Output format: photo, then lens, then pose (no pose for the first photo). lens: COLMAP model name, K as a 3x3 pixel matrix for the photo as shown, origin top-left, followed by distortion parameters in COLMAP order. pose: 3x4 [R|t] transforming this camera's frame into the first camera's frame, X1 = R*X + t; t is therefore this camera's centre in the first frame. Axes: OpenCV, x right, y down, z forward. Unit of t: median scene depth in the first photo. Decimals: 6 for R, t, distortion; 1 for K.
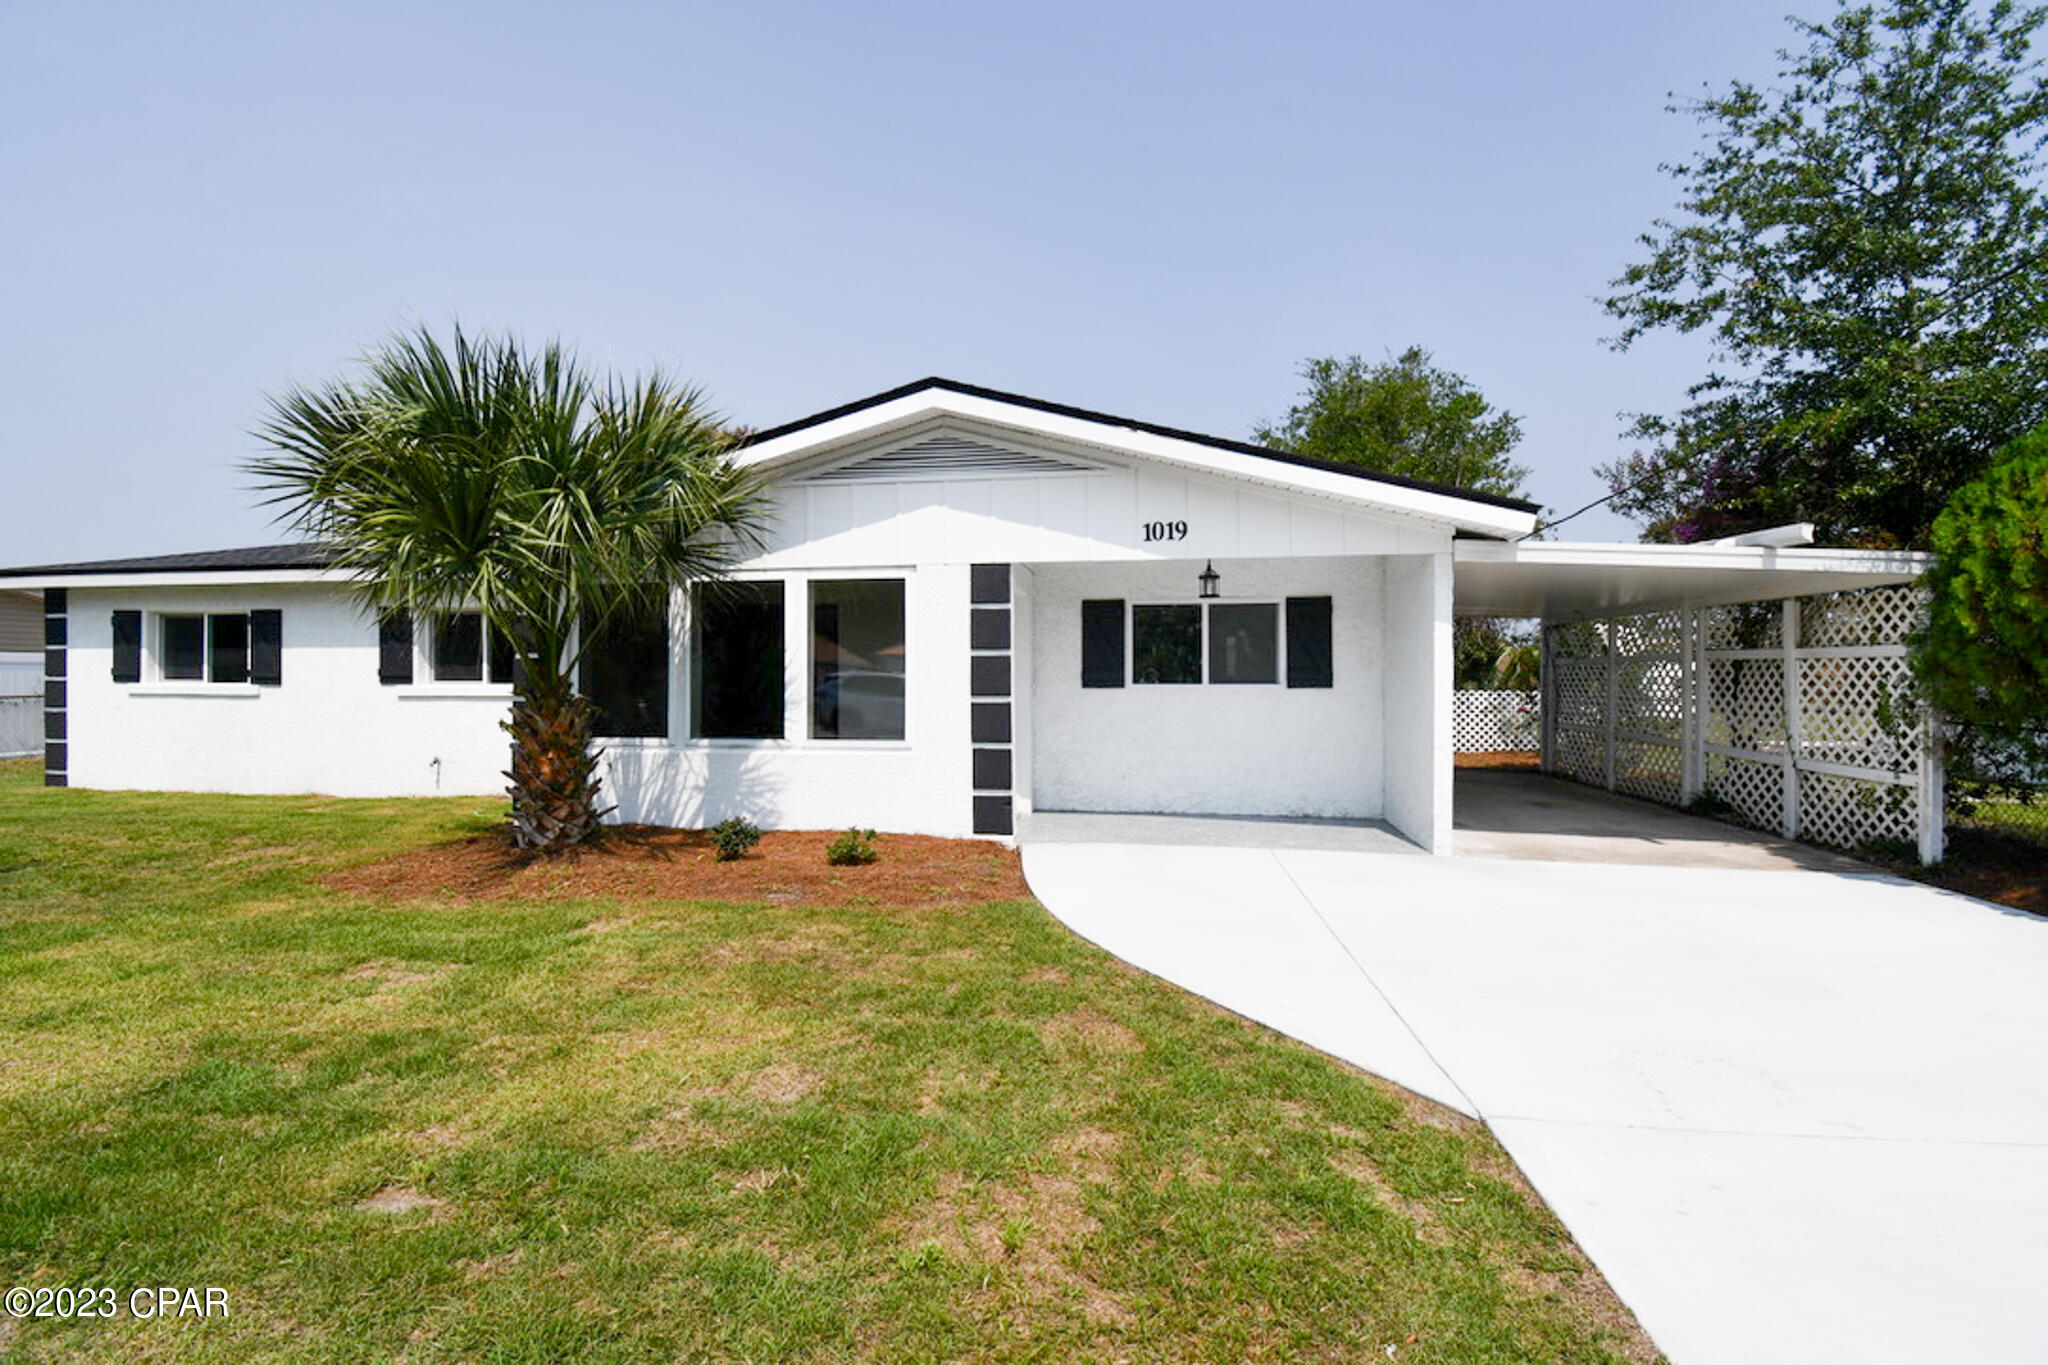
lens RADIAL K [[900.4, 0, 1021.8], [0, 900.4, 672.0], [0, 0, 1]] dist [0.015717, -0.024927]
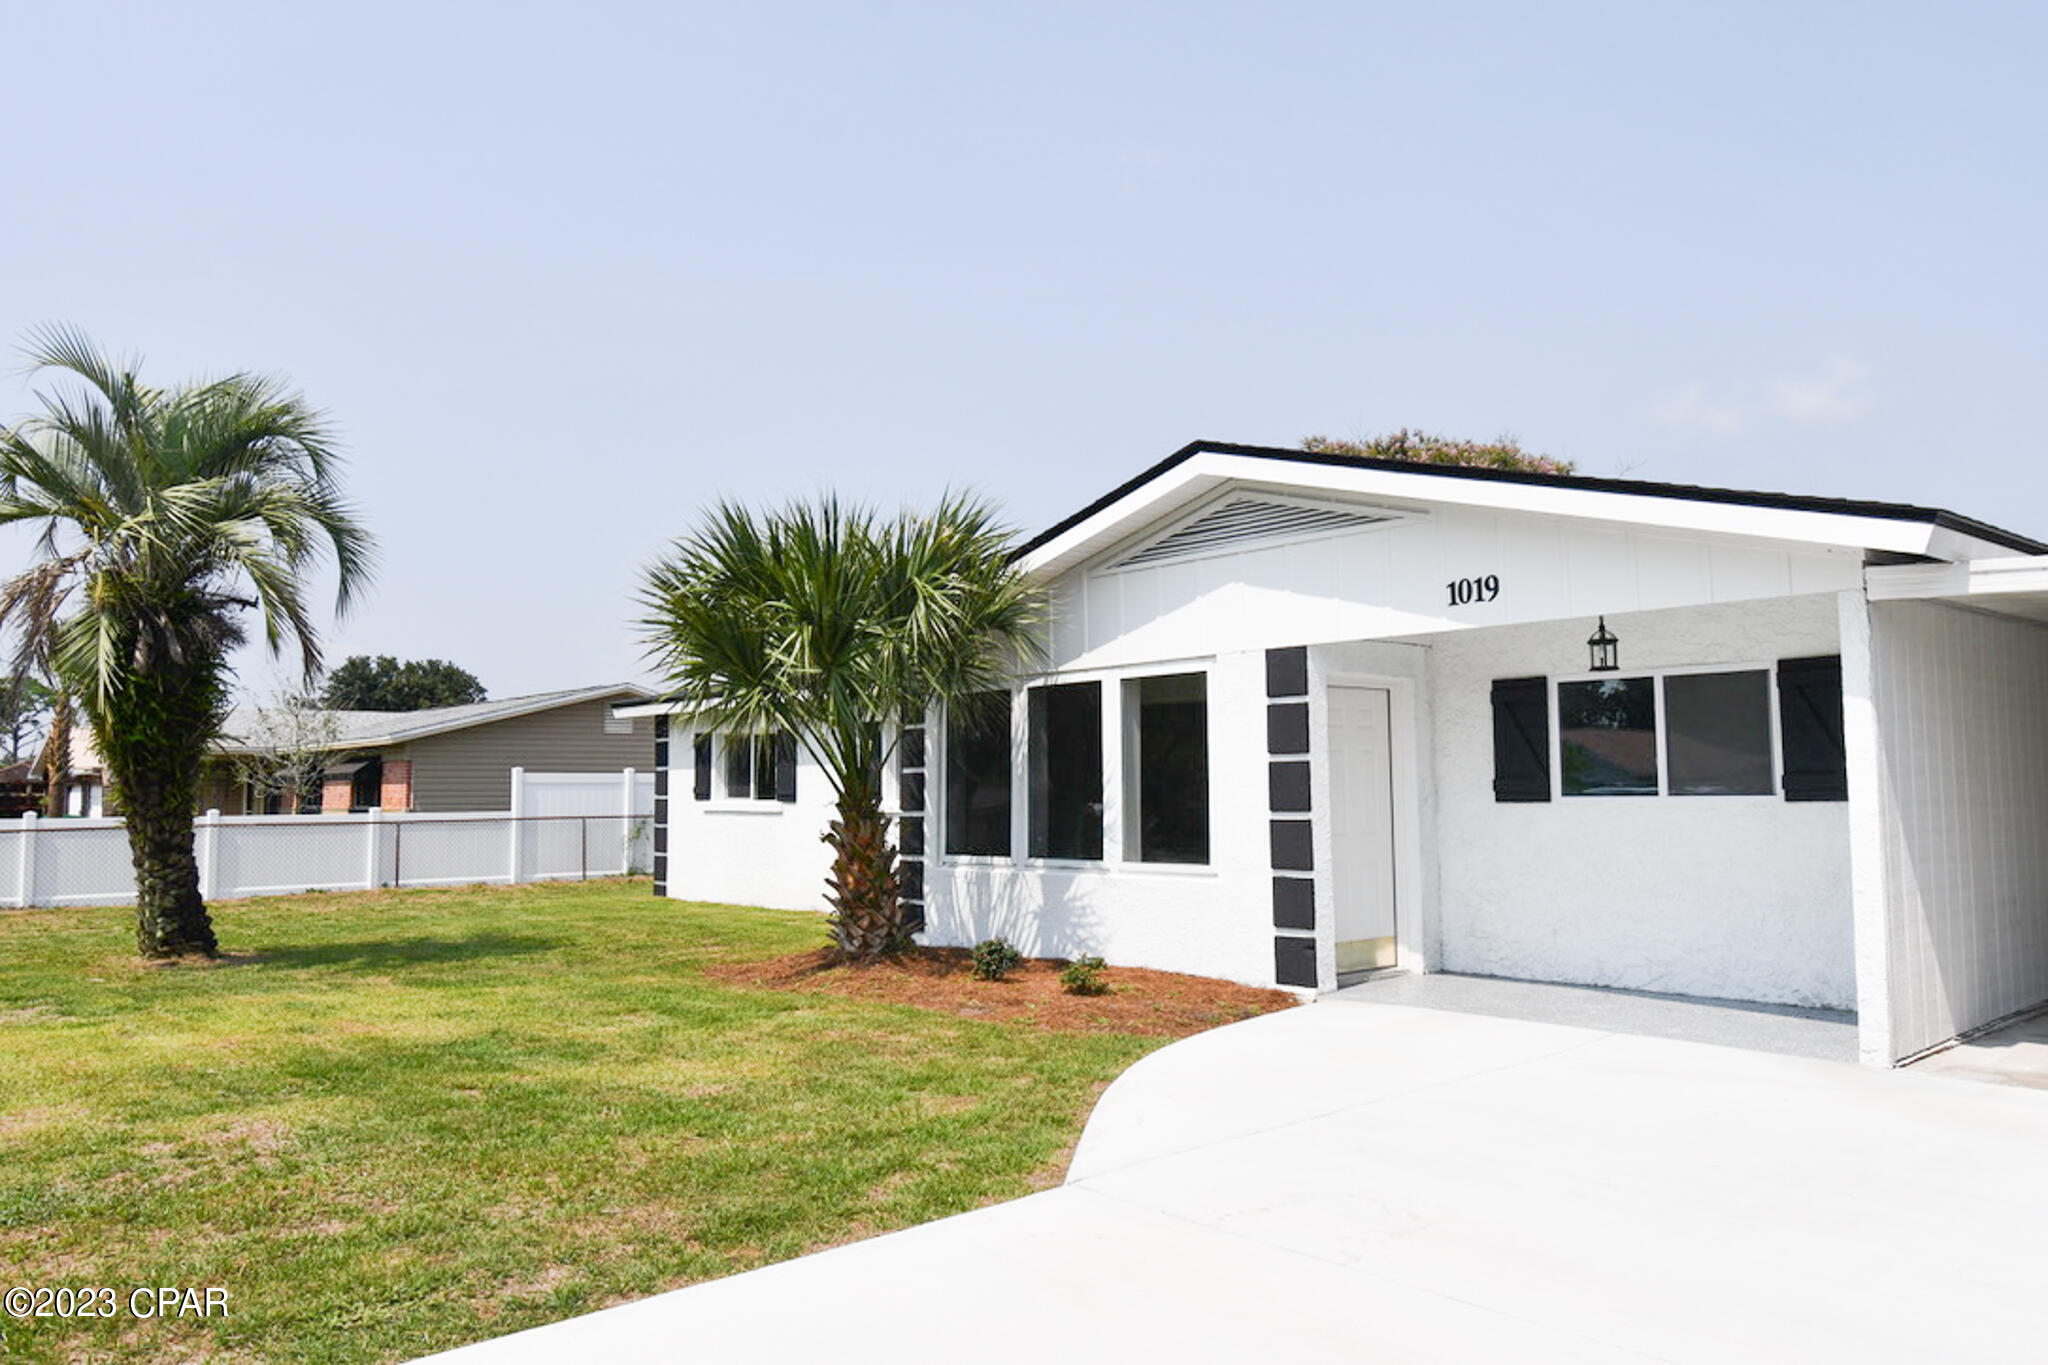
lens RADIAL K [[1462.5, 0, 1022.2], [0, 1462.5, 677.2], [0, 0, 1]] dist [-0.001384, 0.000544]
pose [[0.767751, -0.056411, -0.638260, 0.599061], [0.007983, 0.996882, -0.078505, 0.007552], [0.640699, 0.055177, 0.765807, -0.155658]]
